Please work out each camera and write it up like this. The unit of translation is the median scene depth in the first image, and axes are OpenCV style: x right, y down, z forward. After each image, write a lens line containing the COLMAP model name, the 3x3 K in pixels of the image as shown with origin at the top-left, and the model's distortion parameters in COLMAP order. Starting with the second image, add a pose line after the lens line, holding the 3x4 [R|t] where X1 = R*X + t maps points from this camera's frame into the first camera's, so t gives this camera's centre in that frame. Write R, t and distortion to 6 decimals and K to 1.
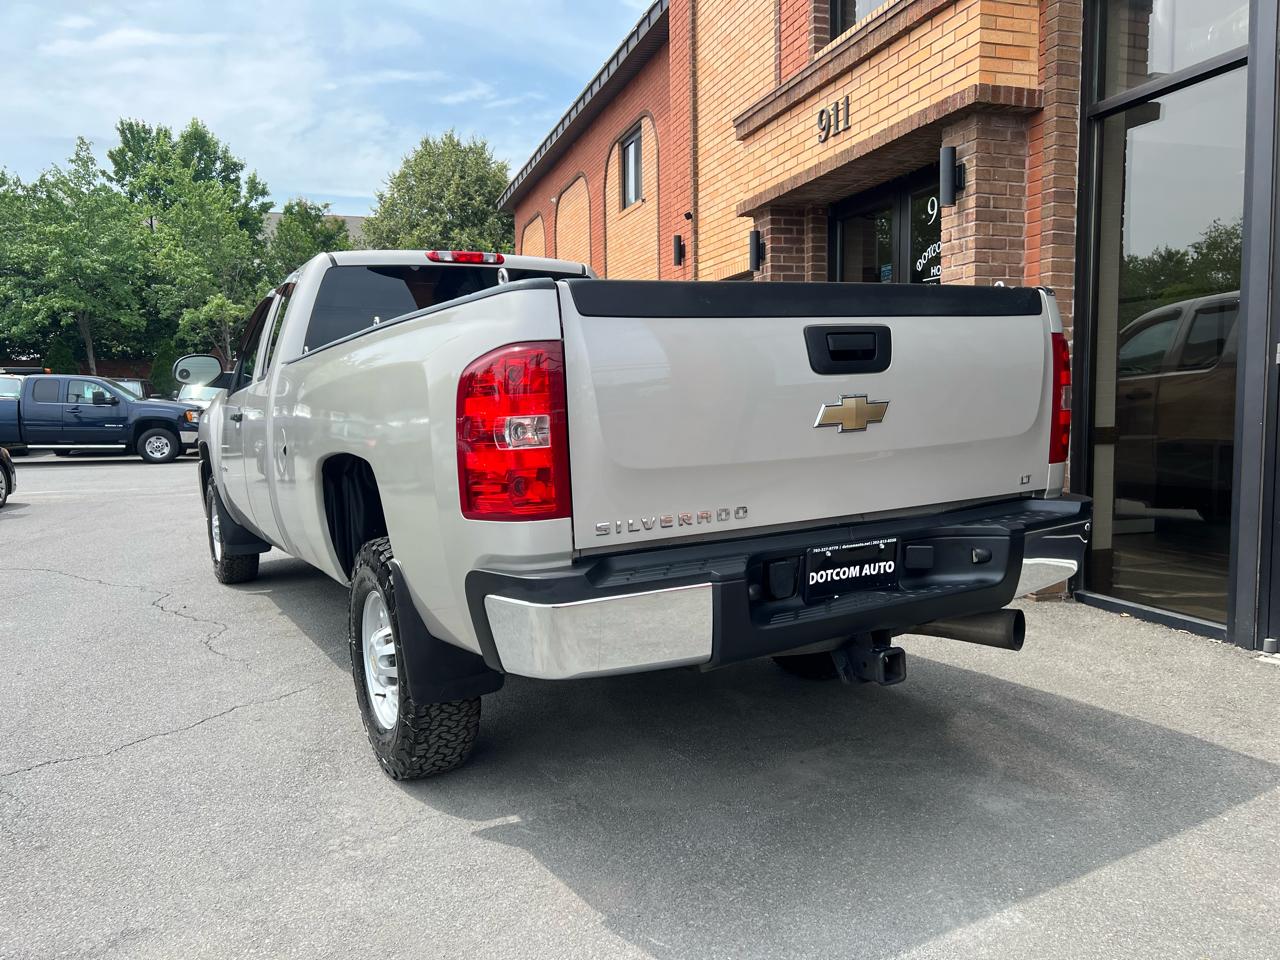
lens RADIAL K [[965.2, 0, 635.5], [0, 965.2, 480.0], [0, 0, 1]] dist [0.050832, -0.059077]
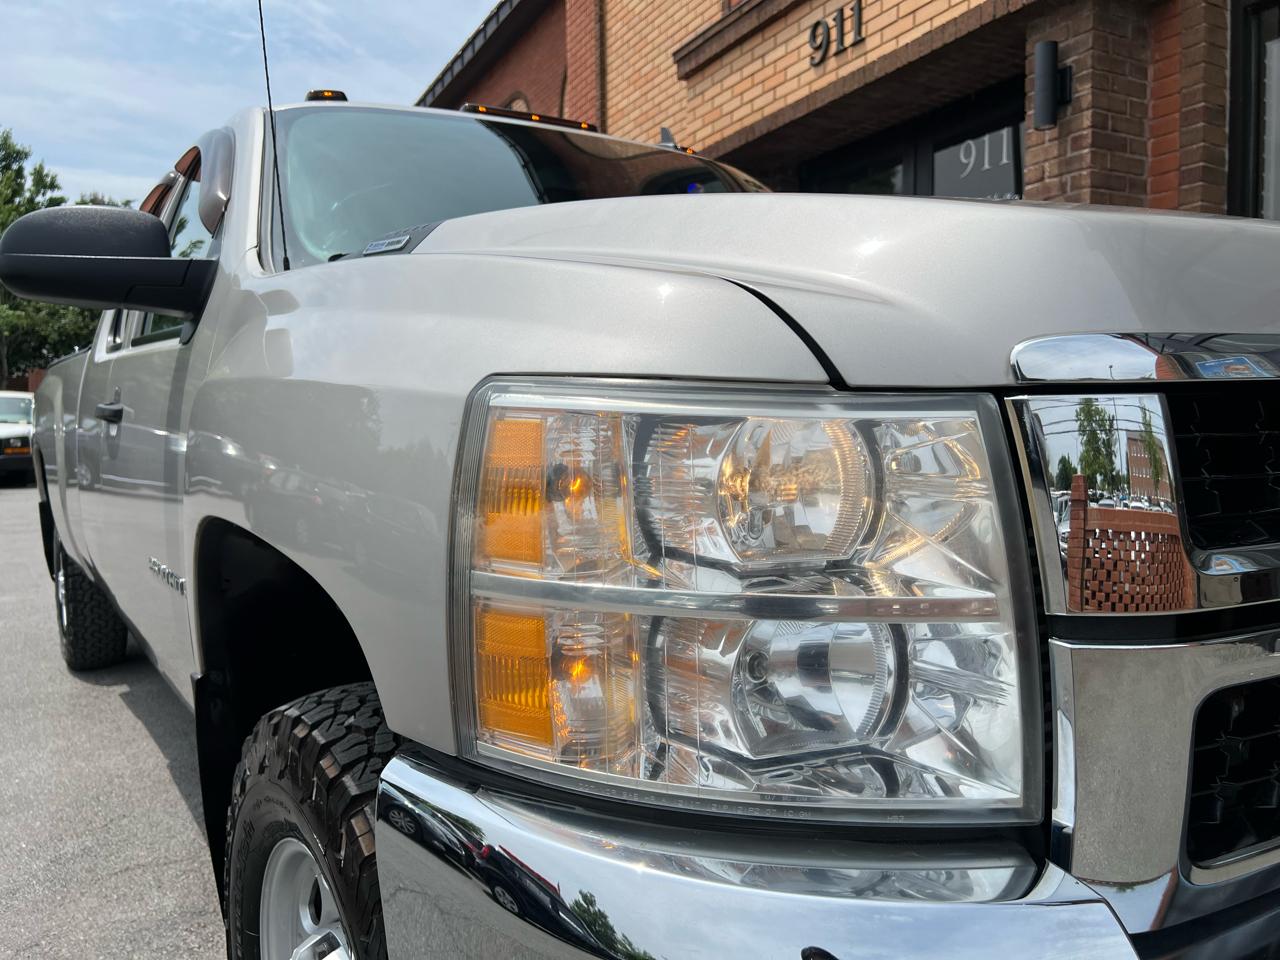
lens RADIAL K [[965.2, 0, 654.1], [0, 965.2, 484.7], [0, 0, 1]] dist [0.050832, -0.059077]
pose [[0.983706, -0.005043, 0.179712, -0.075960], [0.009729, 0.999635, -0.025206, -0.009316], [-0.179519, 0.026544, 0.983396, 0.339391]]
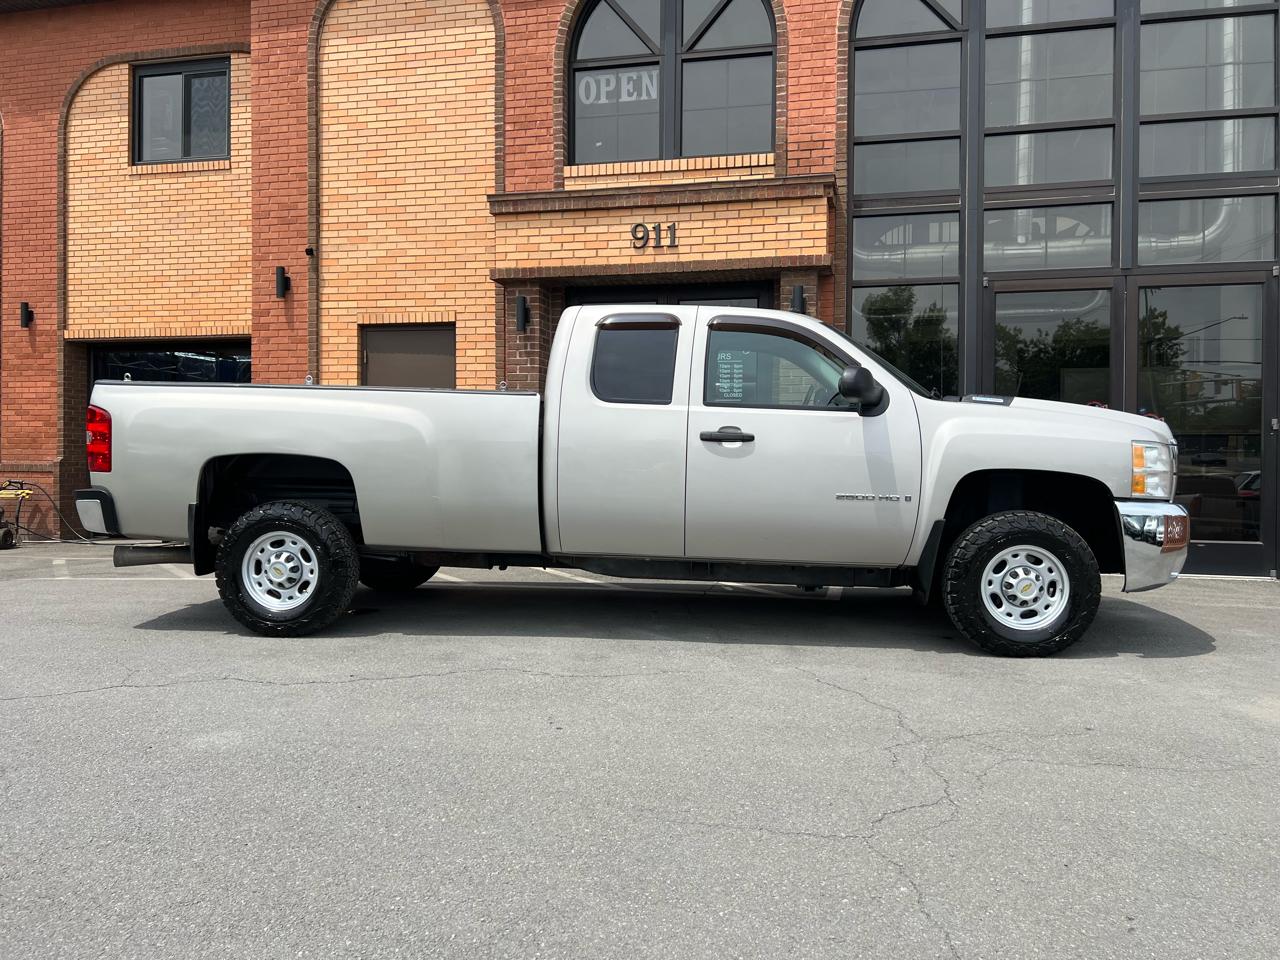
lens RADIAL K [[965.2, 0, 646.4], [0, 965.2, 473.3], [0, 0, 1]] dist [0.050832, -0.059077]
pose [[0.507642, 0.008103, 0.861530, -1.061599], [0.053430, 0.997735, -0.040867, 0.012455], [-0.859910, 0.066778, 0.506059, 0.398378]]
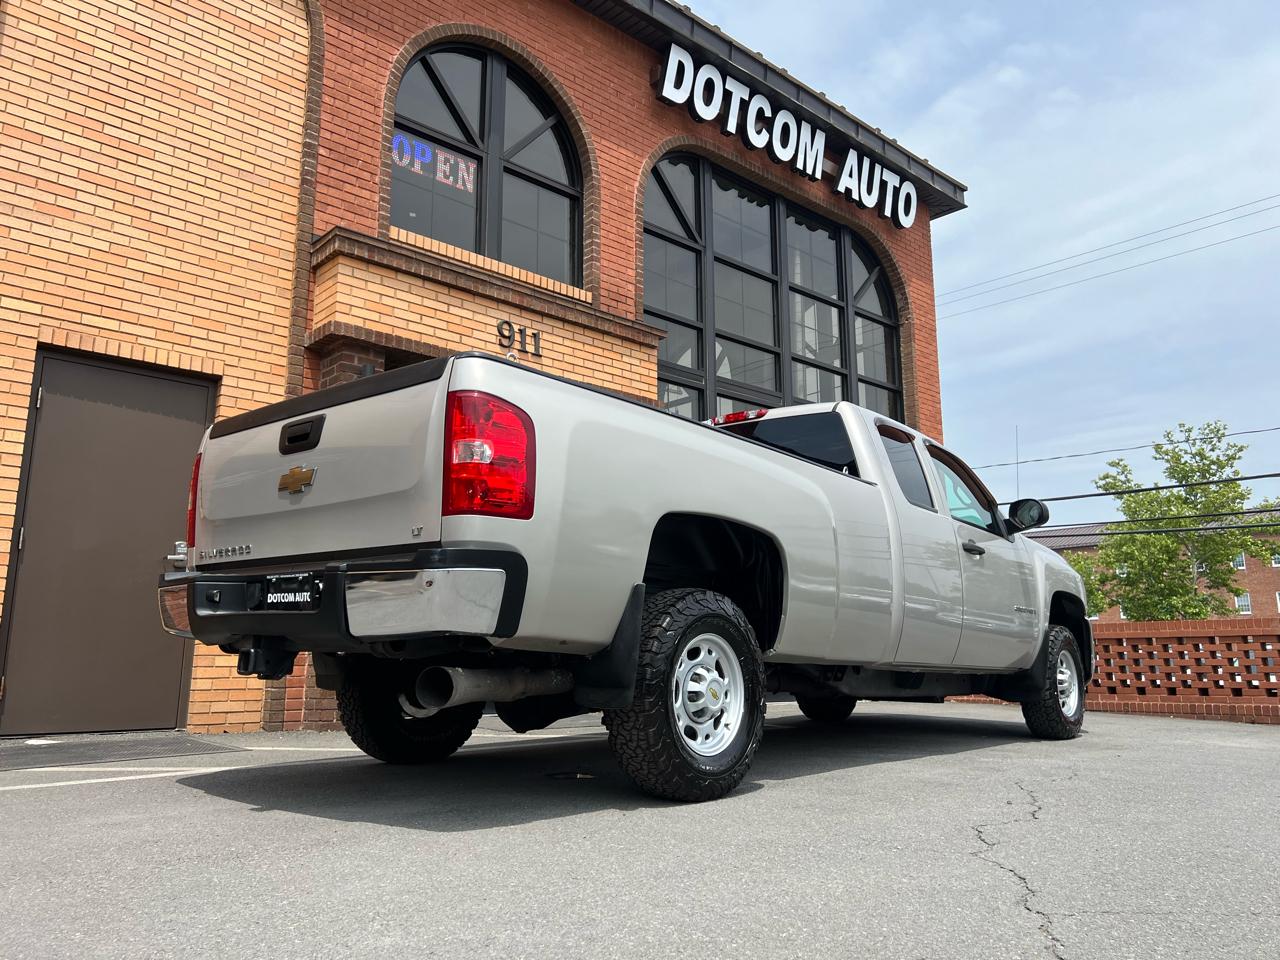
lens RADIAL K [[965.2, 0, 650.5], [0, 965.2, 471.3], [0, 0, 1]] dist [0.050832, -0.059077]
pose [[-0.423974, 0.193378, 0.884789, -0.991484], [0.079892, 0.981116, -0.176149, 0.014932], [-0.902144, -0.003995, -0.431417, 1.530499]]
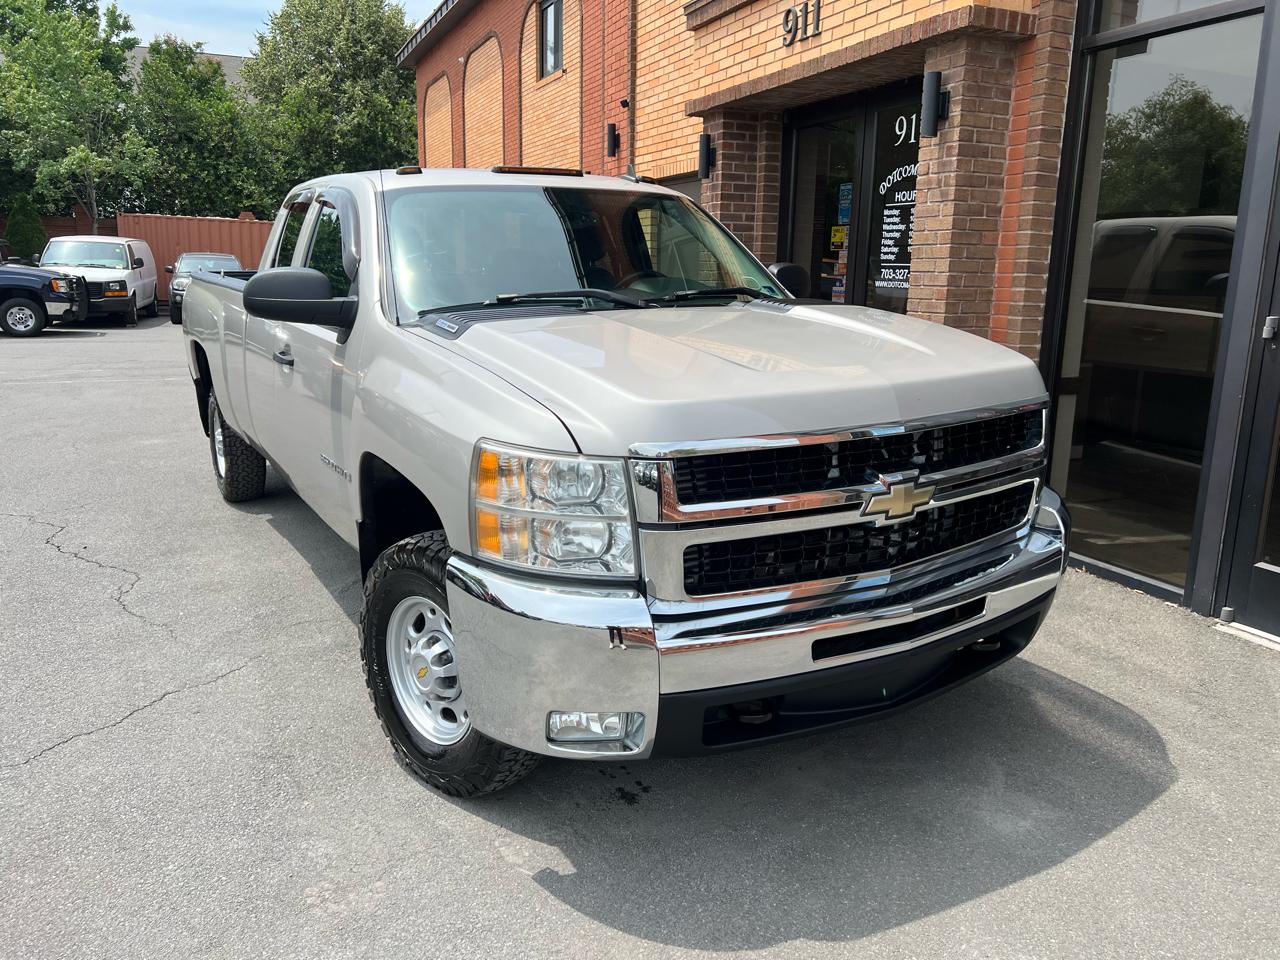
lens RADIAL K [[965.2, 0, 645.4], [0, 965.2, 474.5], [0, 0, 1]] dist [0.050832, -0.059077]
pose [[0.993351, 0.006735, 0.114928, -0.052220], [-0.021340, 0.991759, 0.126331, -0.065511], [-0.113130, -0.127944, 0.985308, 0.057973]]
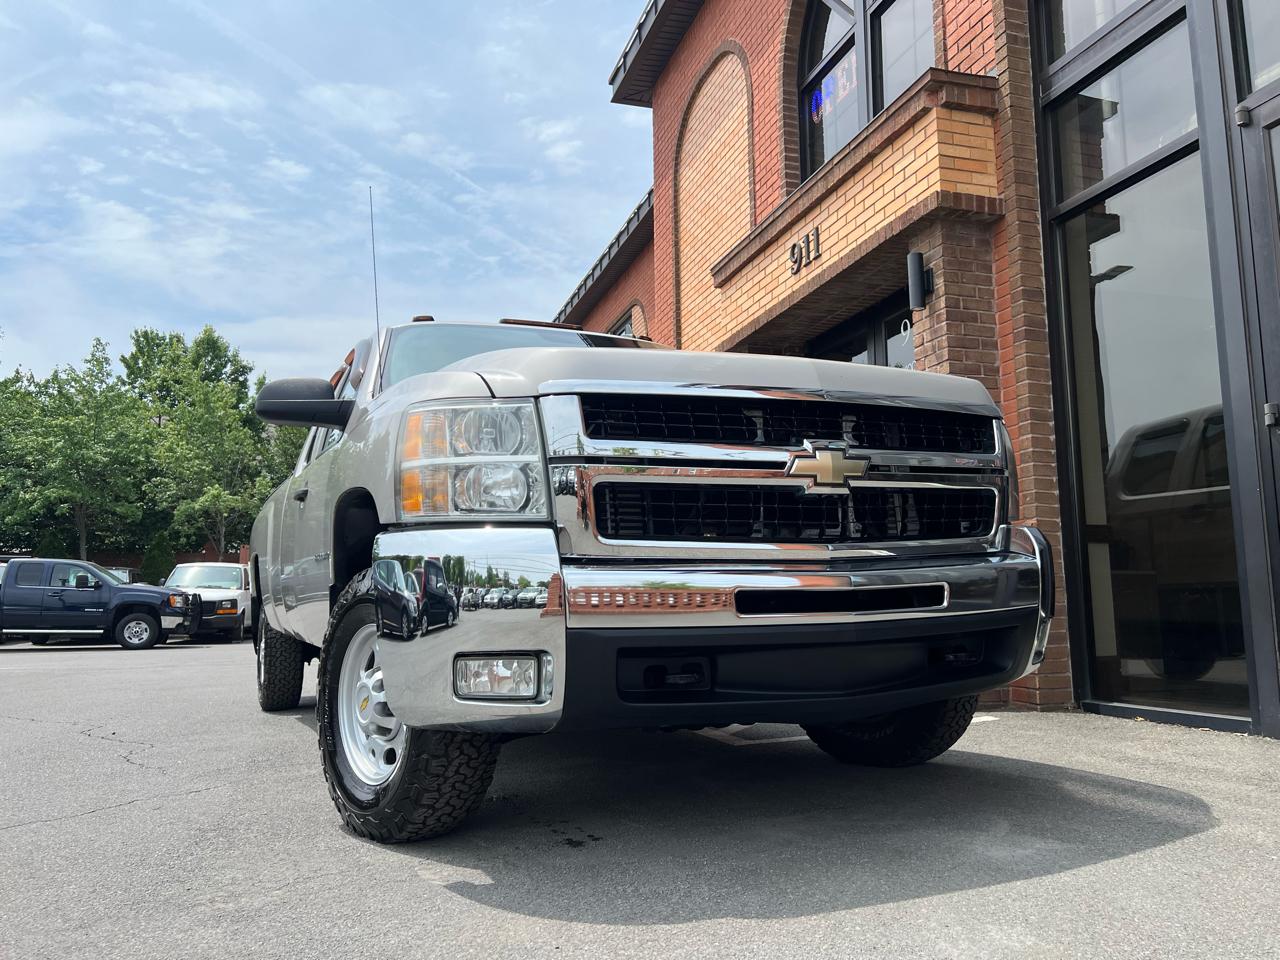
lens RADIAL K [[965.2, 0, 636.0], [0, 965.2, 483.0], [0, 0, 1]] dist [0.050832, -0.059077]
pose [[0.999995, 0.002699, 0.001614, 0.026597], [-0.002293, 0.977017, -0.213148, 0.099254], [-0.002152, 0.213143, 0.977019, 0.055546]]
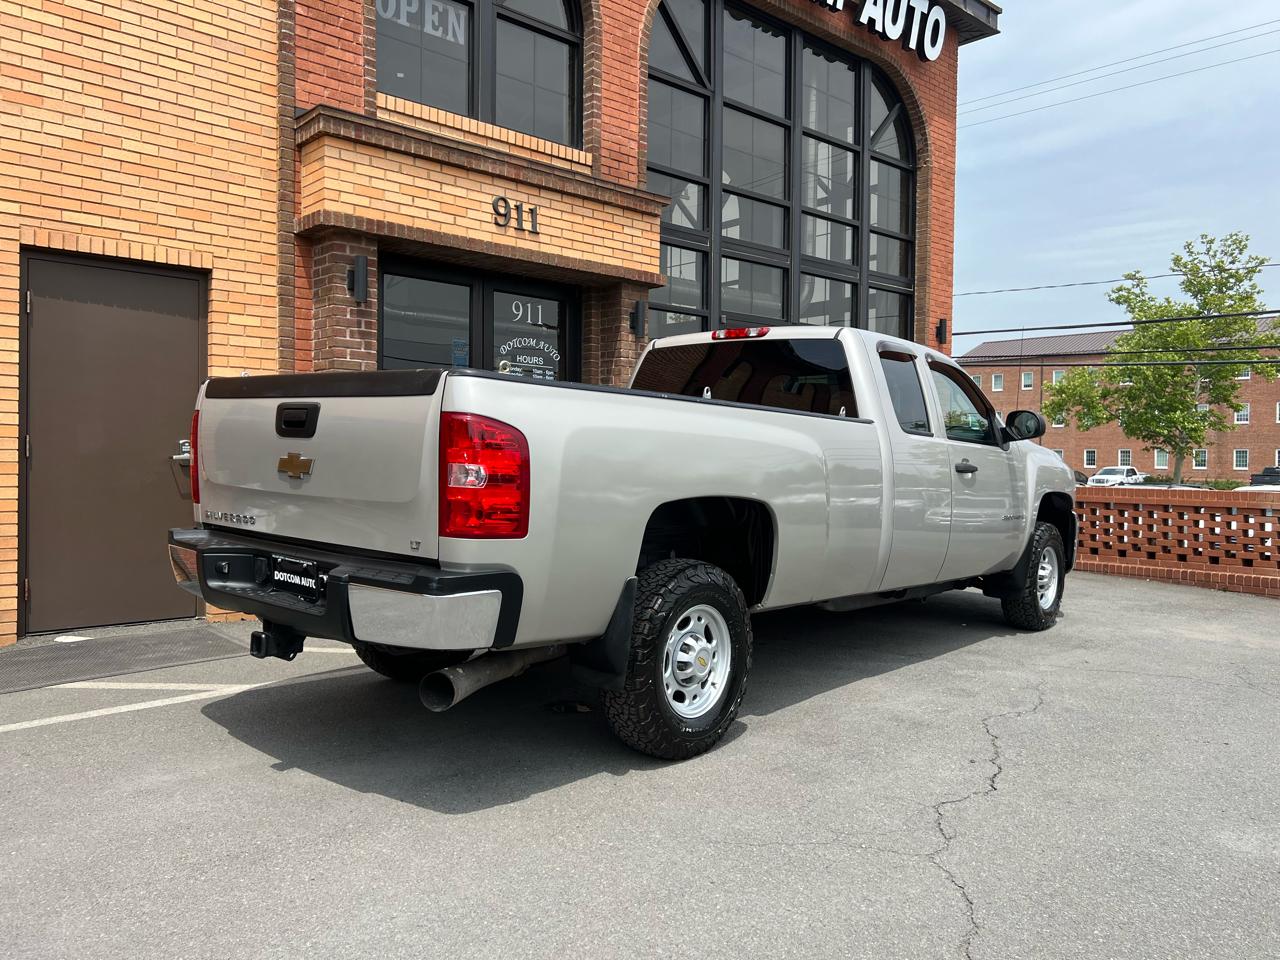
lens RADIAL K [[965.2, 0, 648.5], [0, 965.2, 472.1], [0, 0, 1]] dist [0.050832, -0.059077]
pose [[-0.420644, -0.005516, 0.907209, -1.011899], [0.063976, 0.997312, 0.035728, -0.109617], [-0.904967, 0.073068, -0.419160, 1.523689]]
